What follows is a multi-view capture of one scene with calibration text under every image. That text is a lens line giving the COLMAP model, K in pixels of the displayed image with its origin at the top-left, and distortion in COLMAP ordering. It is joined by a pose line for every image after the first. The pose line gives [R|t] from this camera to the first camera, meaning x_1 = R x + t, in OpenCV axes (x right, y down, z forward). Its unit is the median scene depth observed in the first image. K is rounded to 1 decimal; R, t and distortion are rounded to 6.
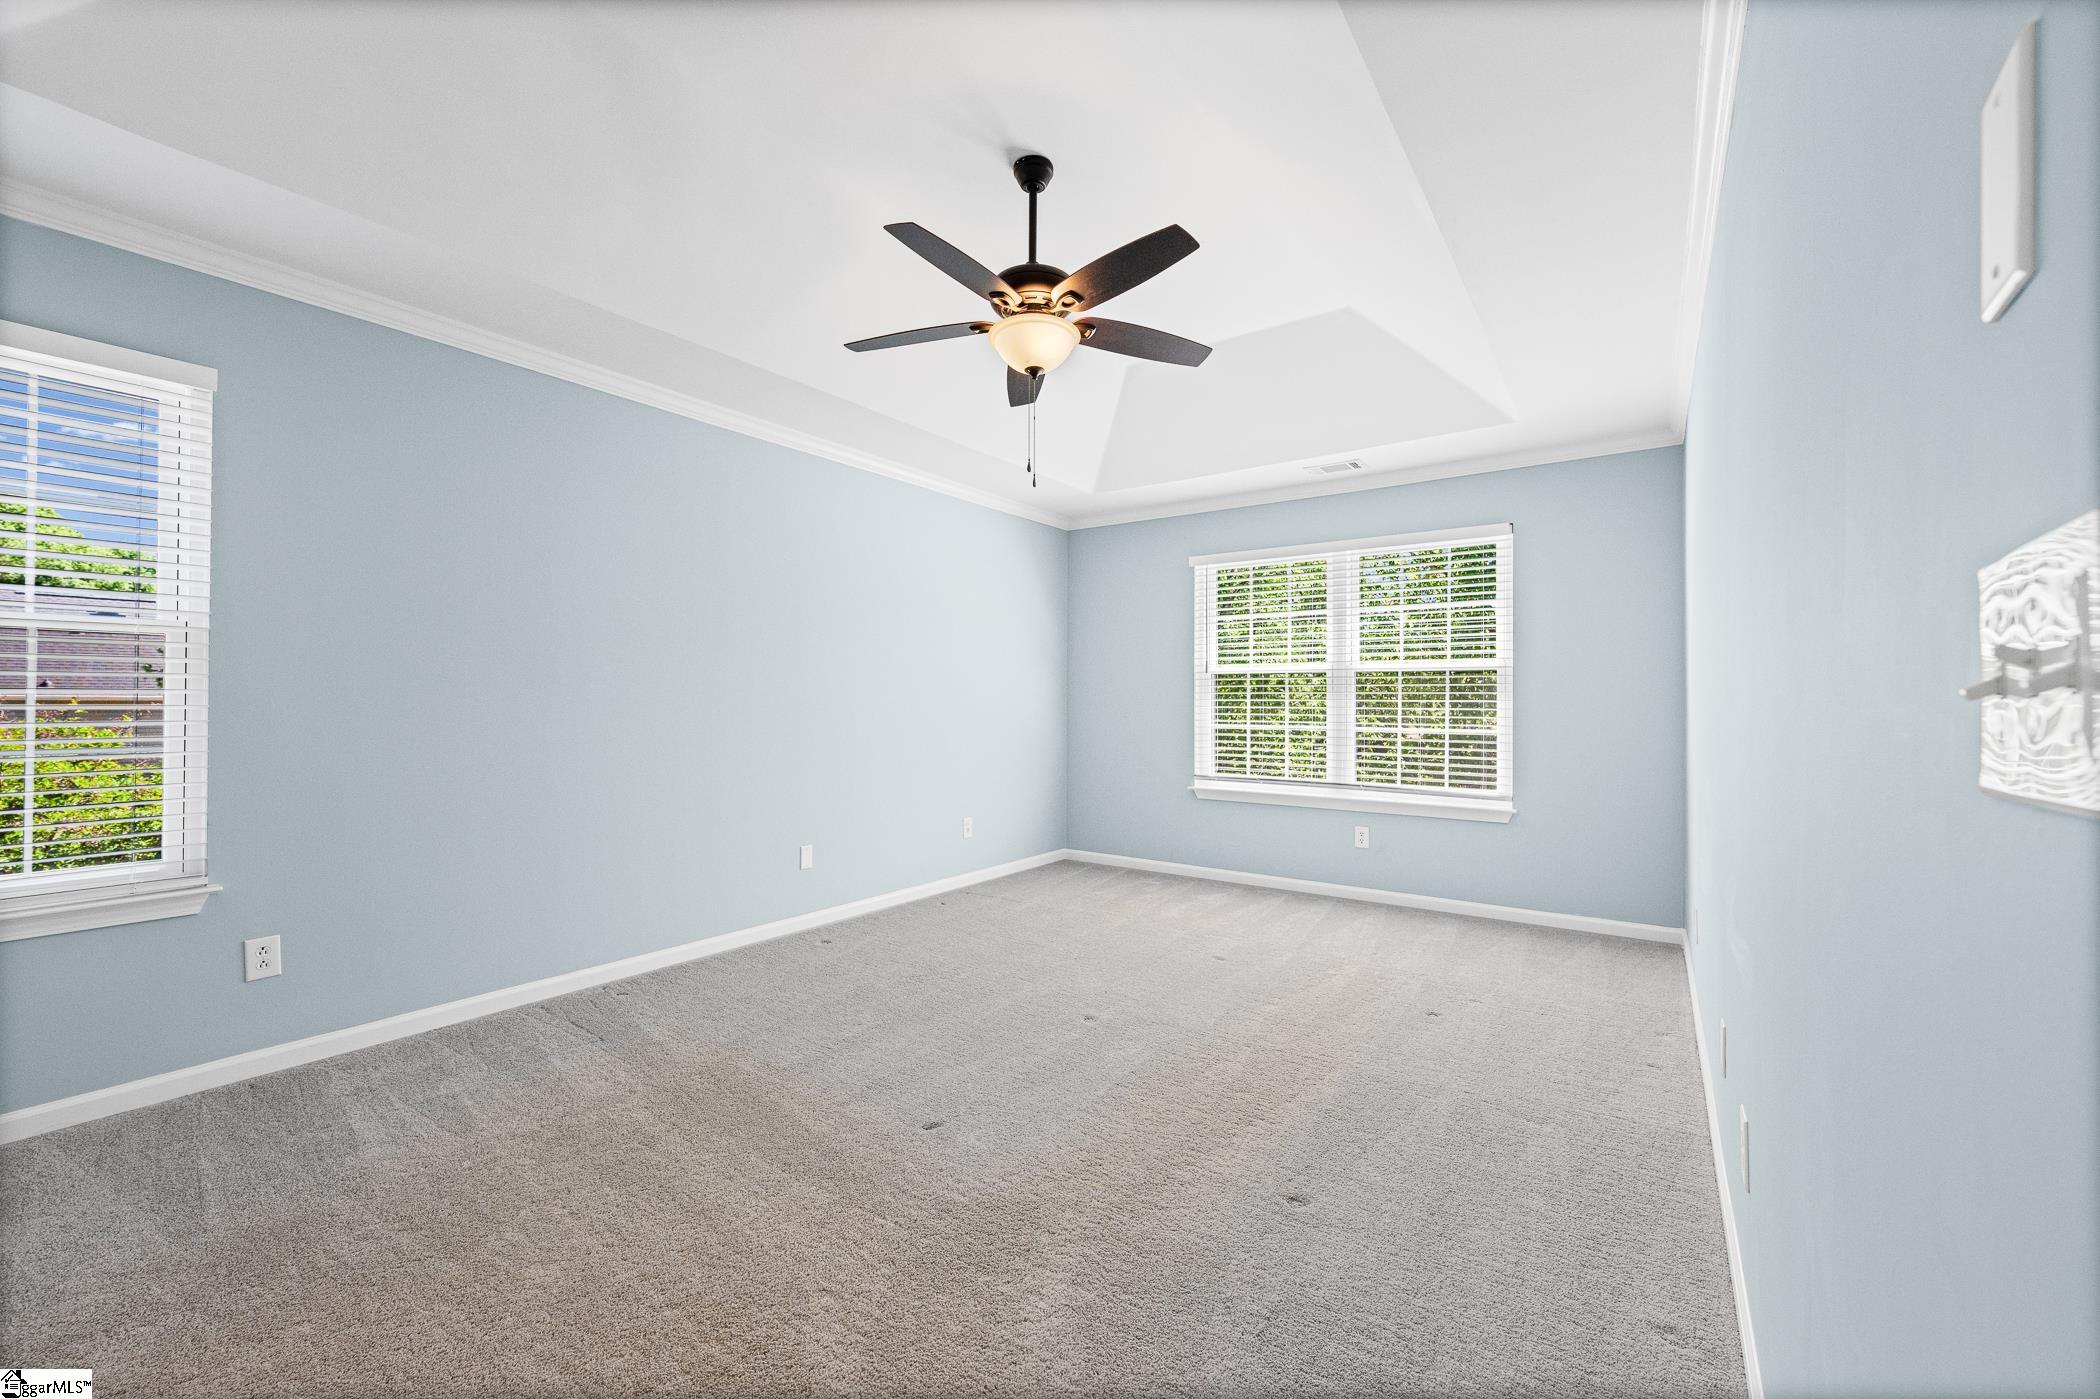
lens RADIAL K [[836.8, 0, 1050.0], [0, 836.8, 699.5], [0, 0, 1]] dist [-0.000866, -0.000156]
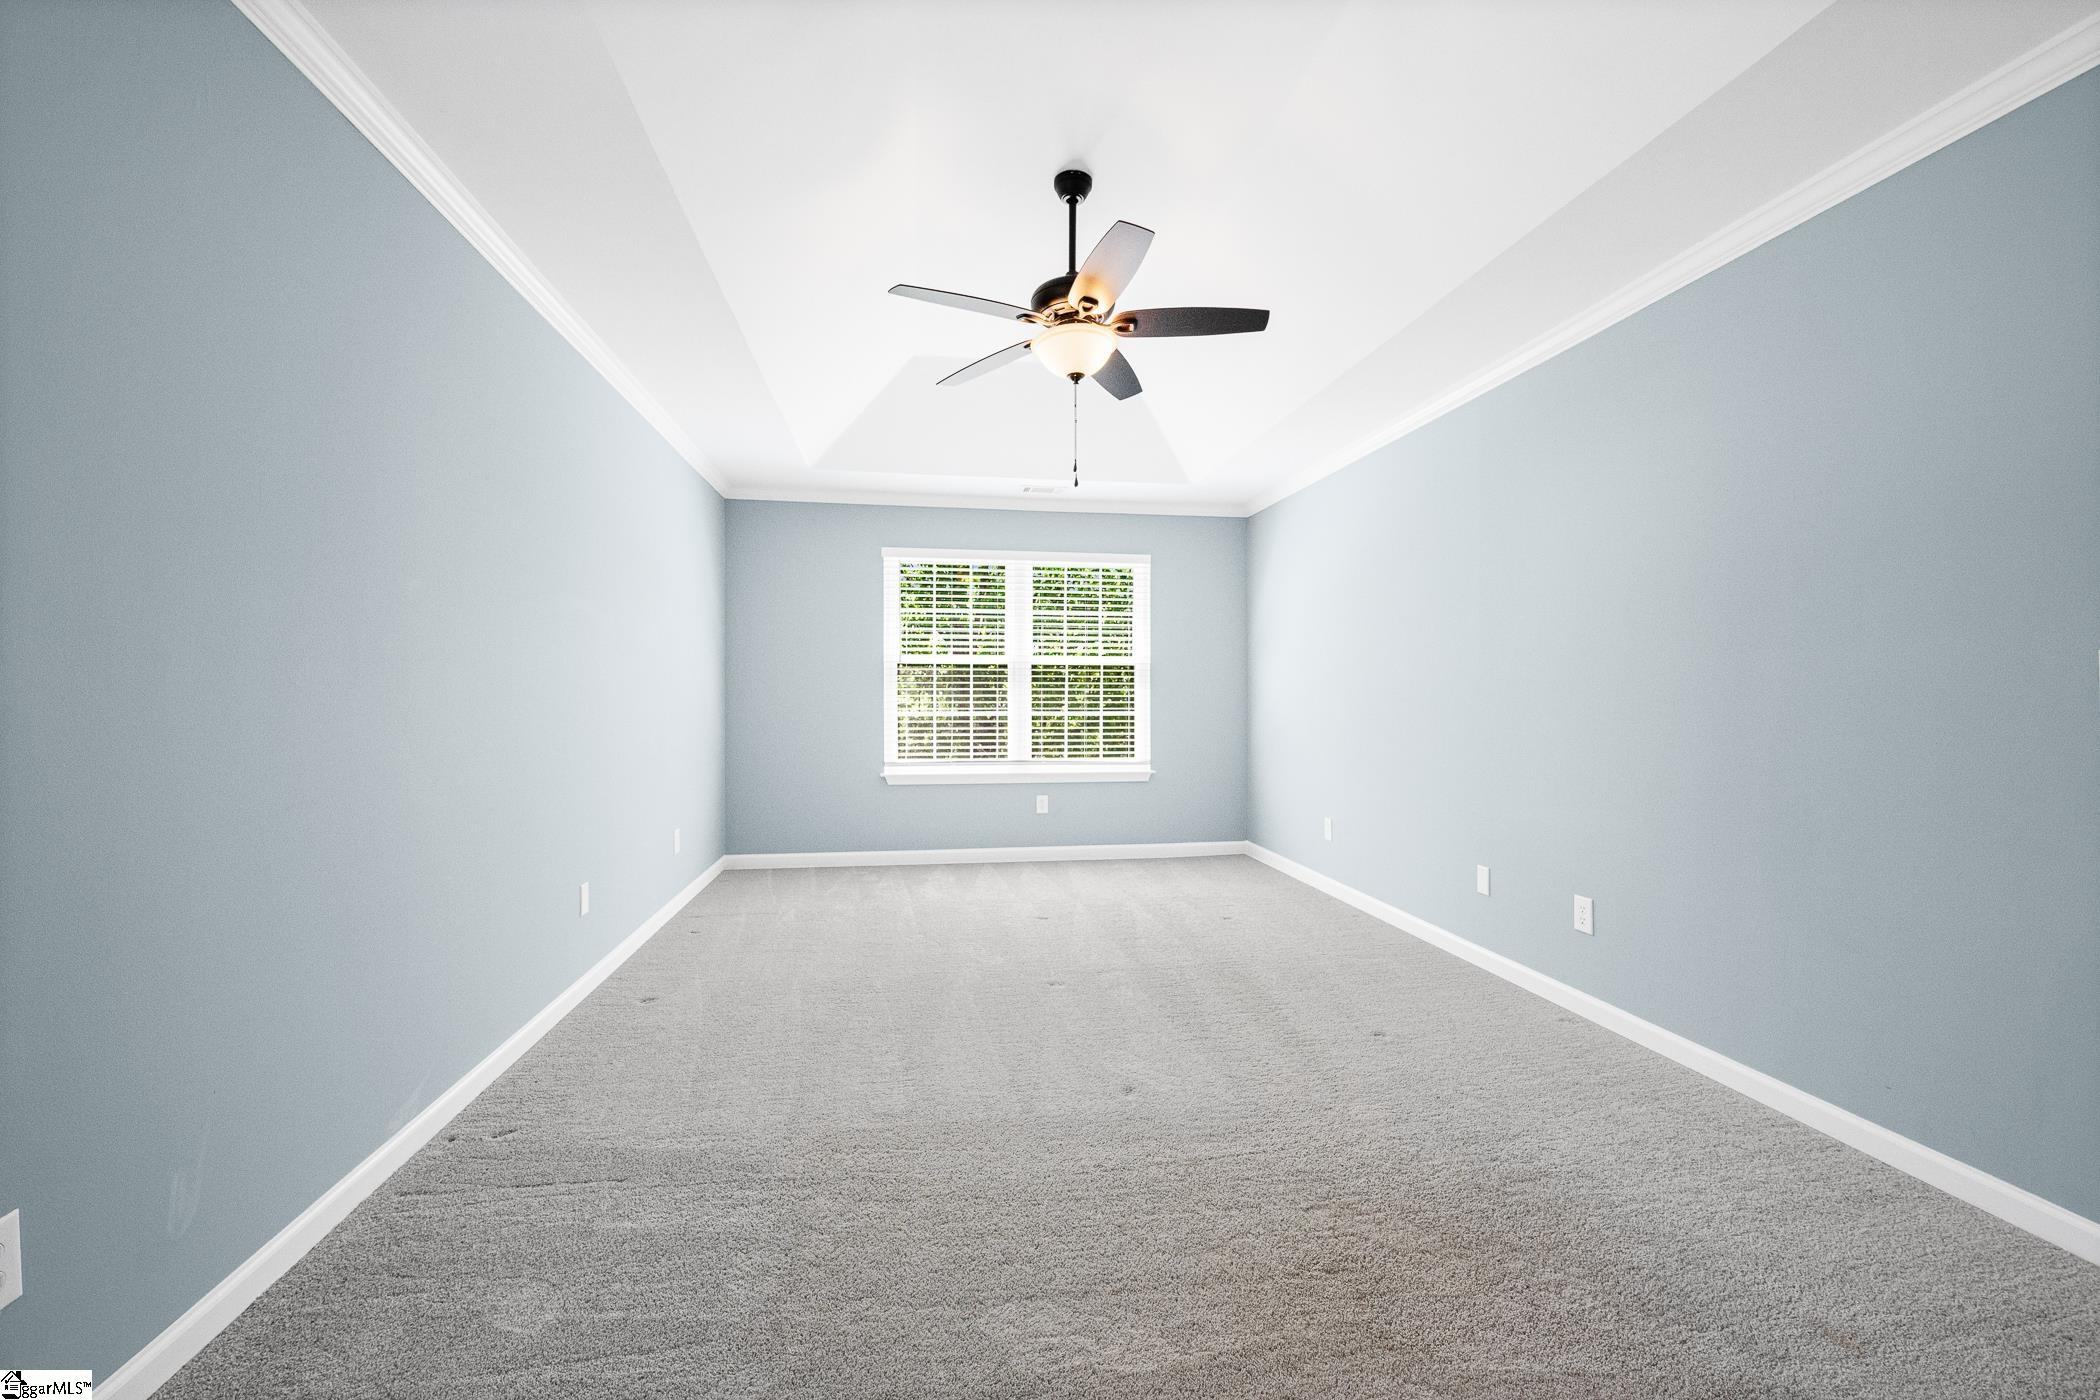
lens RADIAL K [[831.5, 0, 1050.0], [0, 831.5, 700.0], [0, 0, 1]] dist [0.001256, 0.000204]
pose [[0.709753, -0.009424, 0.704387, -0.464644], [0.000595, 0.999918, 0.012778, 0.001472], [-0.704450, -0.008650, 0.709701, 0.162489]]
